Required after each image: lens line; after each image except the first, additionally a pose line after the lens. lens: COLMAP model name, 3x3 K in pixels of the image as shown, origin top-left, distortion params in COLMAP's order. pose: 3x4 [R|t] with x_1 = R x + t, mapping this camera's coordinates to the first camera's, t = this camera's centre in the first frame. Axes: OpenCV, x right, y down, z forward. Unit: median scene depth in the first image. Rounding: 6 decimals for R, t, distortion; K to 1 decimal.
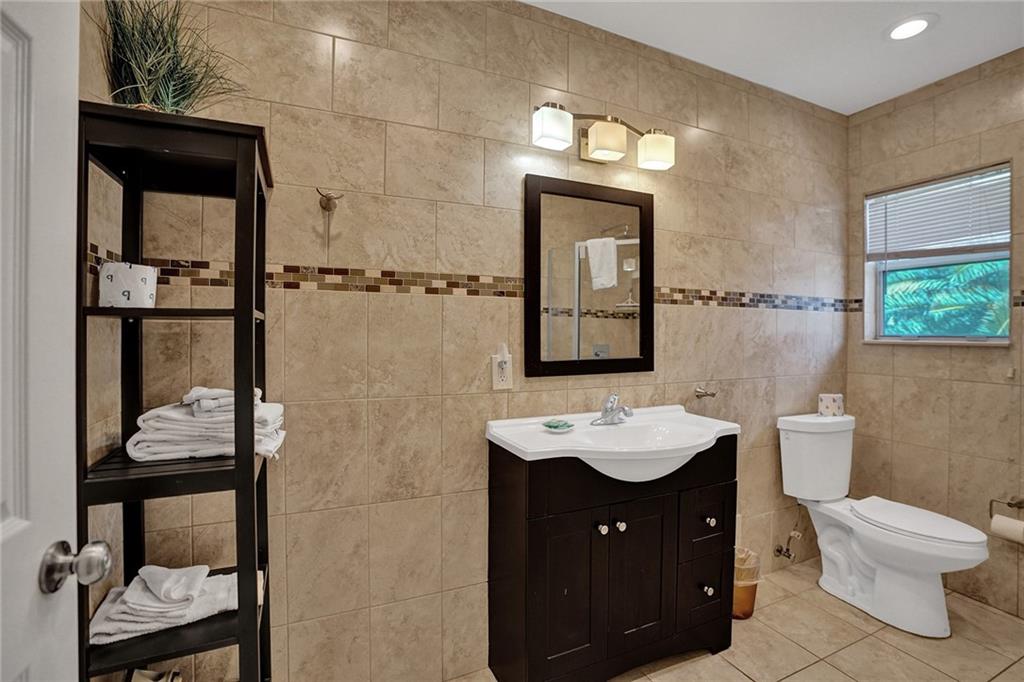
lens RADIAL K [[490.1, 0, 516.5], [0, 490.1, 337.2], [0, 0, 1]] dist [-0.072293, 0.027291]
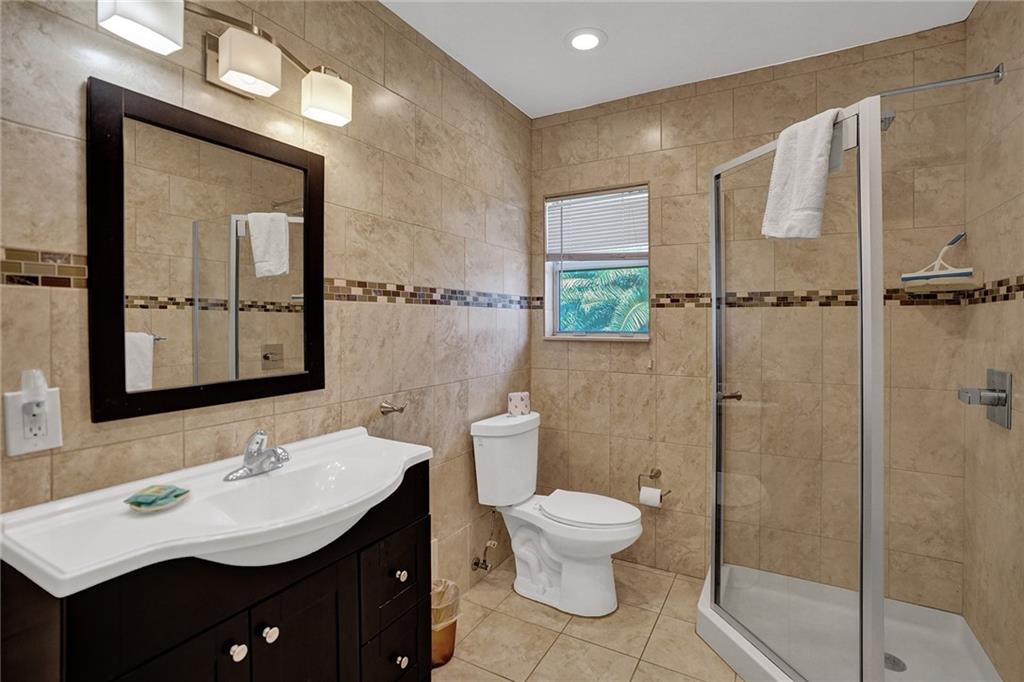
lens RADIAL K [[490.1, 0, 516.5], [0, 490.1, 337.2], [0, 0, 1]] dist [-0.072293, 0.027291]
pose [[0.825467, -0.019641, 0.564108, 0.088086], [0.006071, 0.999646, 0.025921, -0.024637], [-0.564417, -0.017972, 0.825294, 0.175297]]
